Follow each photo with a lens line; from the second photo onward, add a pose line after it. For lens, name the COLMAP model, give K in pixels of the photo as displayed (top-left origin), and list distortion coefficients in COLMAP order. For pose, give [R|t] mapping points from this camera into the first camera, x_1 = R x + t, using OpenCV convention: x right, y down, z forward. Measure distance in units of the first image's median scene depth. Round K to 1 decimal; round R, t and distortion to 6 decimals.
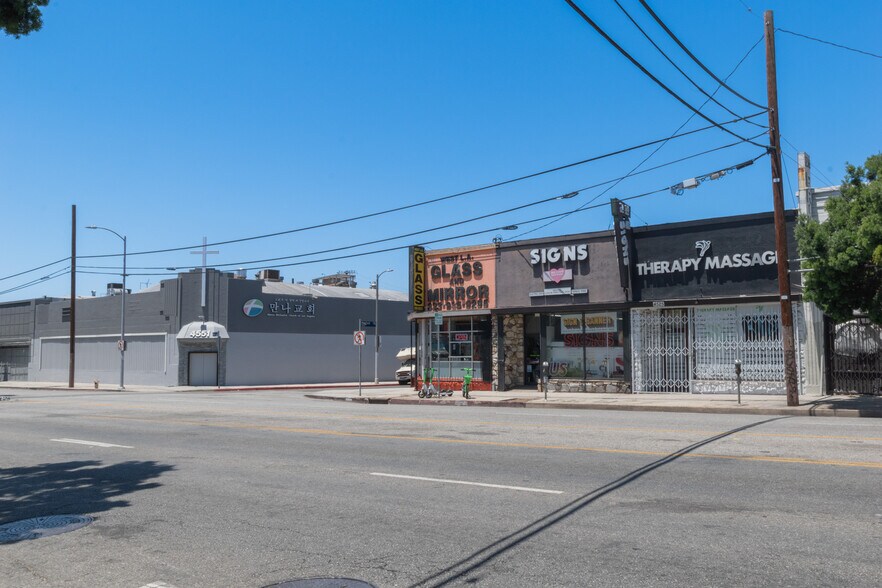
lens RADIAL K [[722.1, 0, 455.7], [0, 722.1, 298.1], [0, 0, 1]] dist [-0.001947, -0.000837]
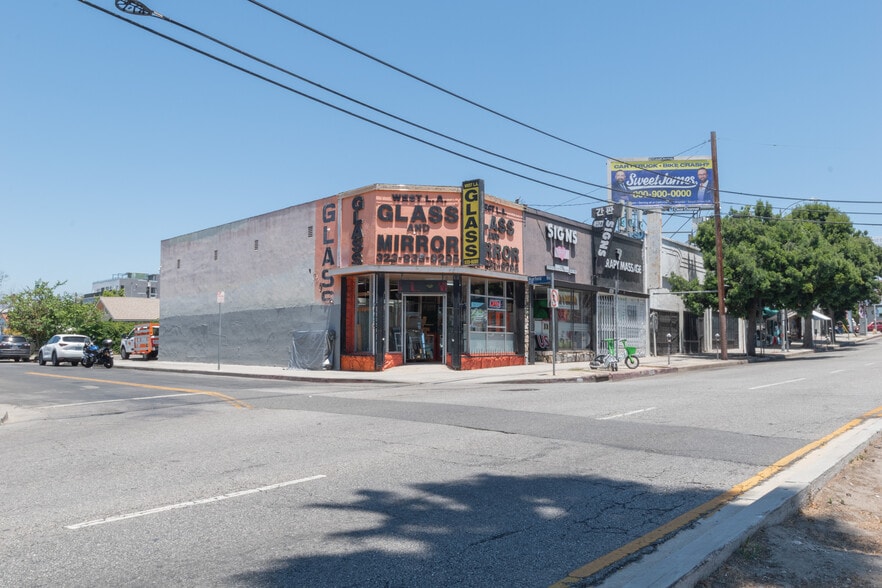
lens RADIAL K [[713.1, 0, 441.0], [0, 713.1, 294.0], [0, 0, 1]] dist [-0.047884, -0.003187]
pose [[0.025237, 0.071515, 0.997120, -0.927705], [-0.086980, 0.993812, -0.069076, 0.118839], [-0.995890, -0.084986, 0.031301, 1.167086]]
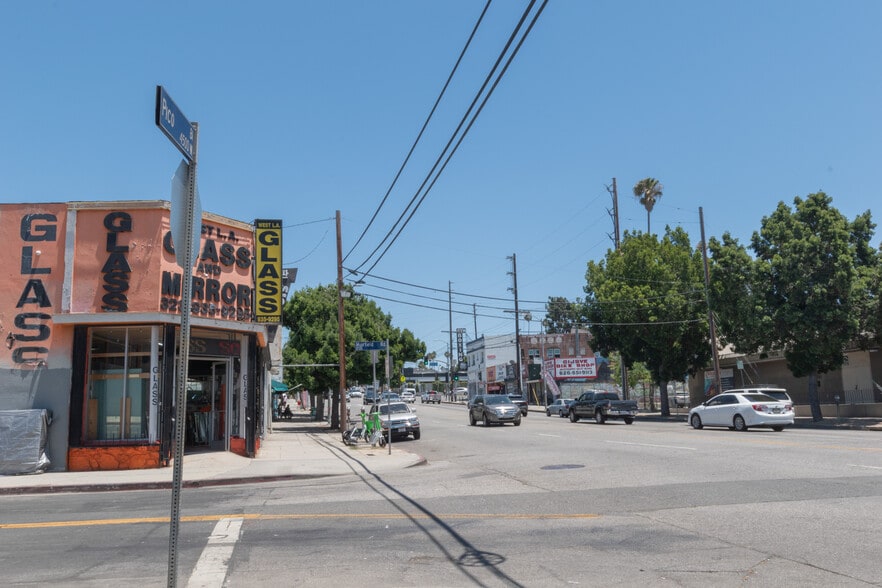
lens RADIAL K [[713.1, 0, 441.0], [0, 713.1, 294.0], [0, 0, 1]] dist [-0.047884, -0.003187]
pose [[-0.759257, 0.130305, 0.637612, -0.638397], [-0.021419, 0.974216, -0.224600, 0.144675], [-0.650438, -0.184186, -0.736889, 1.565486]]
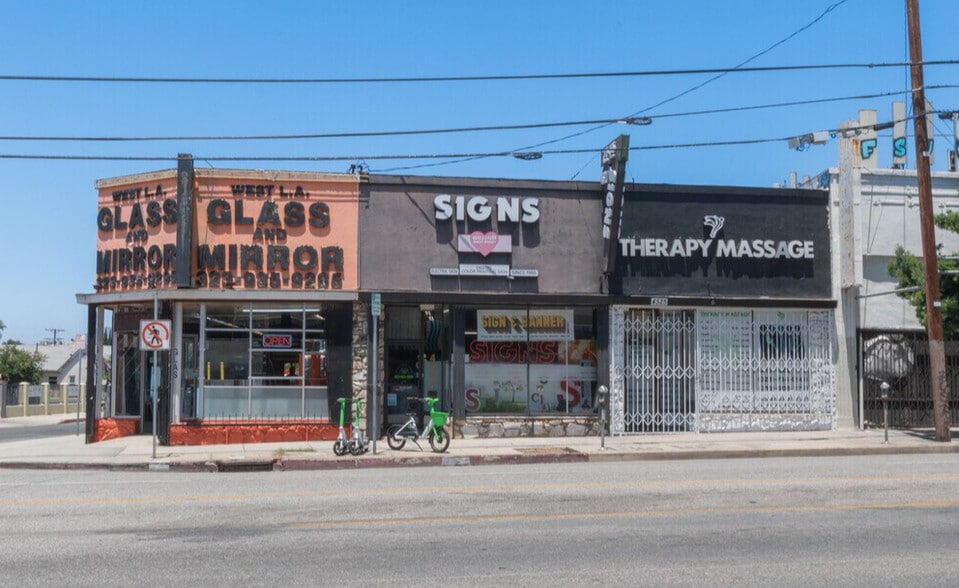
lens RADIAL K [[1158.0, 0, 459.8], [0, 1158.0, 290.1], [0, 0, 1]] dist [-0.003859, 0.007286]
pose [[0.685606, 0.065766, 0.724996, -0.582175], [-0.062041, 0.997566, -0.031820, 0.040124], [-0.725324, -0.023163, 0.688018, 0.360494]]
